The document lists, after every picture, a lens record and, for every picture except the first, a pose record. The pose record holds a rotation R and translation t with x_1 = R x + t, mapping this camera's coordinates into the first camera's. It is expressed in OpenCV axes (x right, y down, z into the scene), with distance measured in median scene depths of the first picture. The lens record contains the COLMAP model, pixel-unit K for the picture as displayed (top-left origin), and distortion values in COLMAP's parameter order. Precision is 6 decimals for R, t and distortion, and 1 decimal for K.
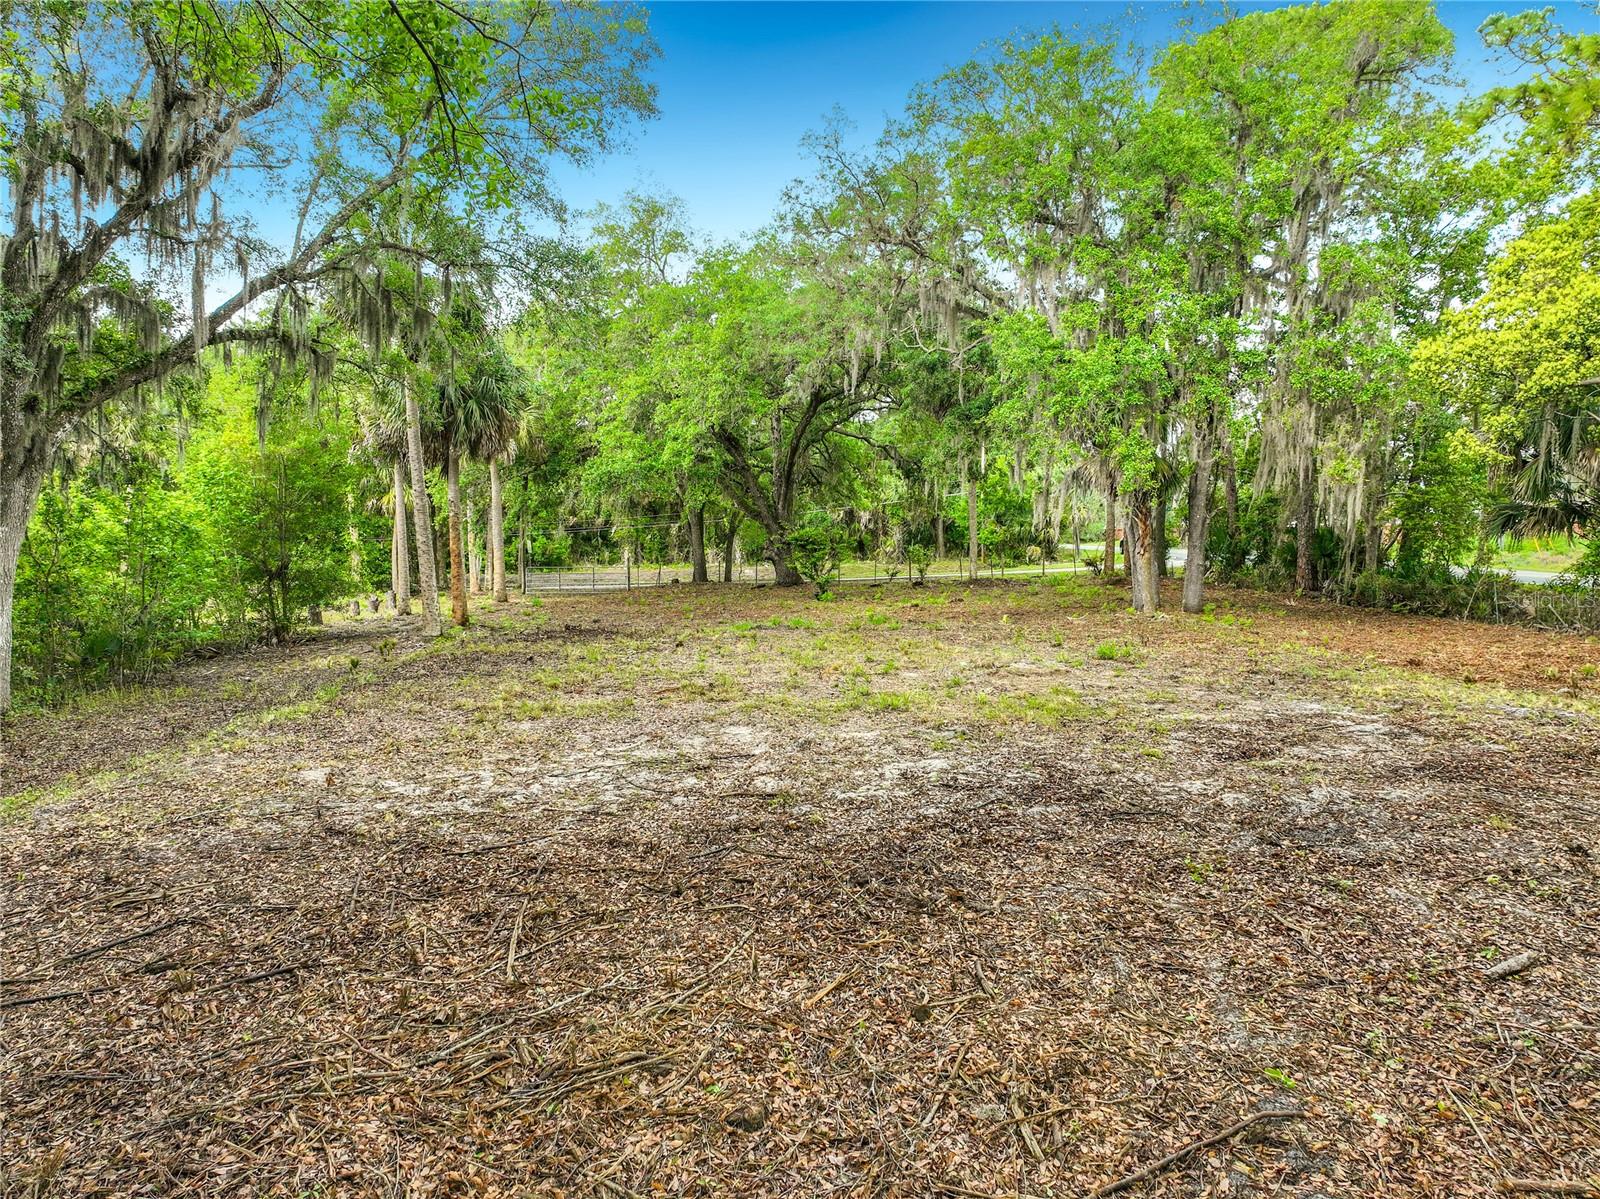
lens RADIAL K [[1102.2, 0, 800.0], [0, 1102.2, 599.5], [0, 0, 1]] dist [-0.002981, -0.000304]
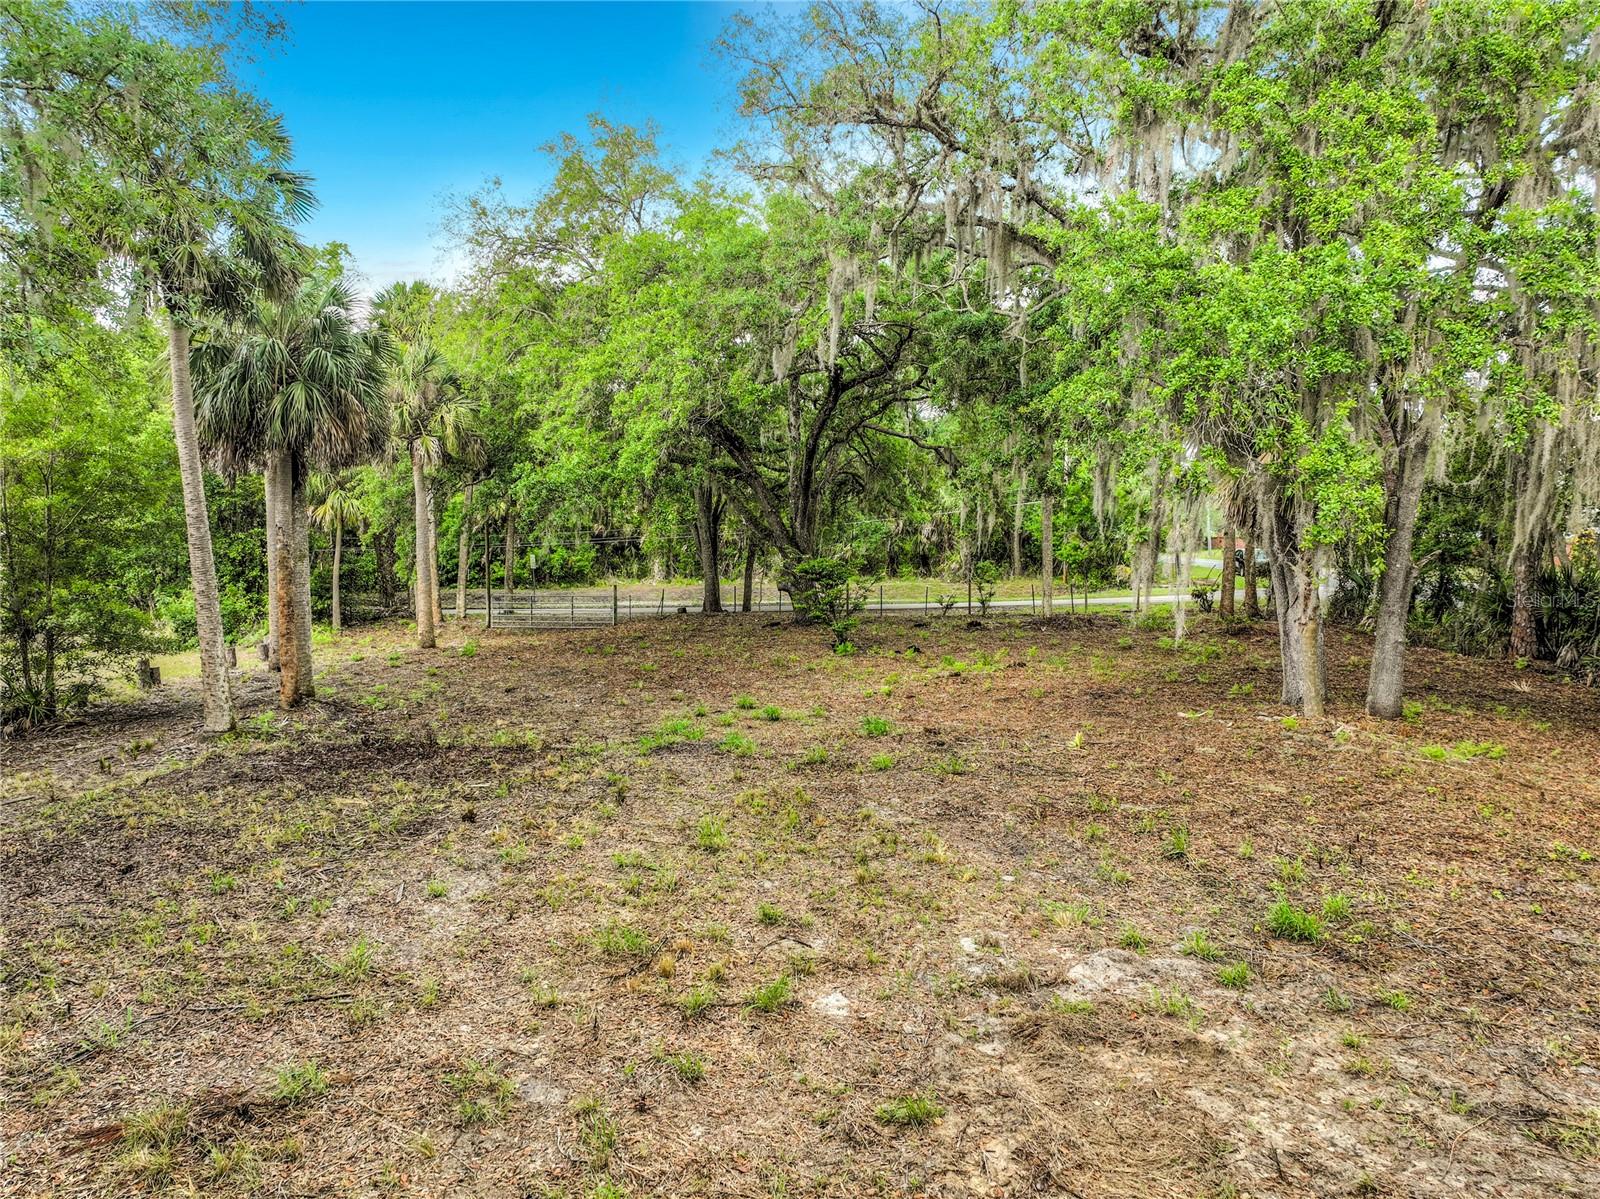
lens RADIAL K [[1123.7, 0, 800.0], [0, 1123.7, 599.5], [0, 0, 1]] dist [-0.000913, 0.002311]
pose [[0.997371, 0.011248, -0.071592, 0.046854], [-0.011323, 0.999936, -0.000644, -0.034218], [0.071580, 0.001453, 0.997434, 0.227751]]
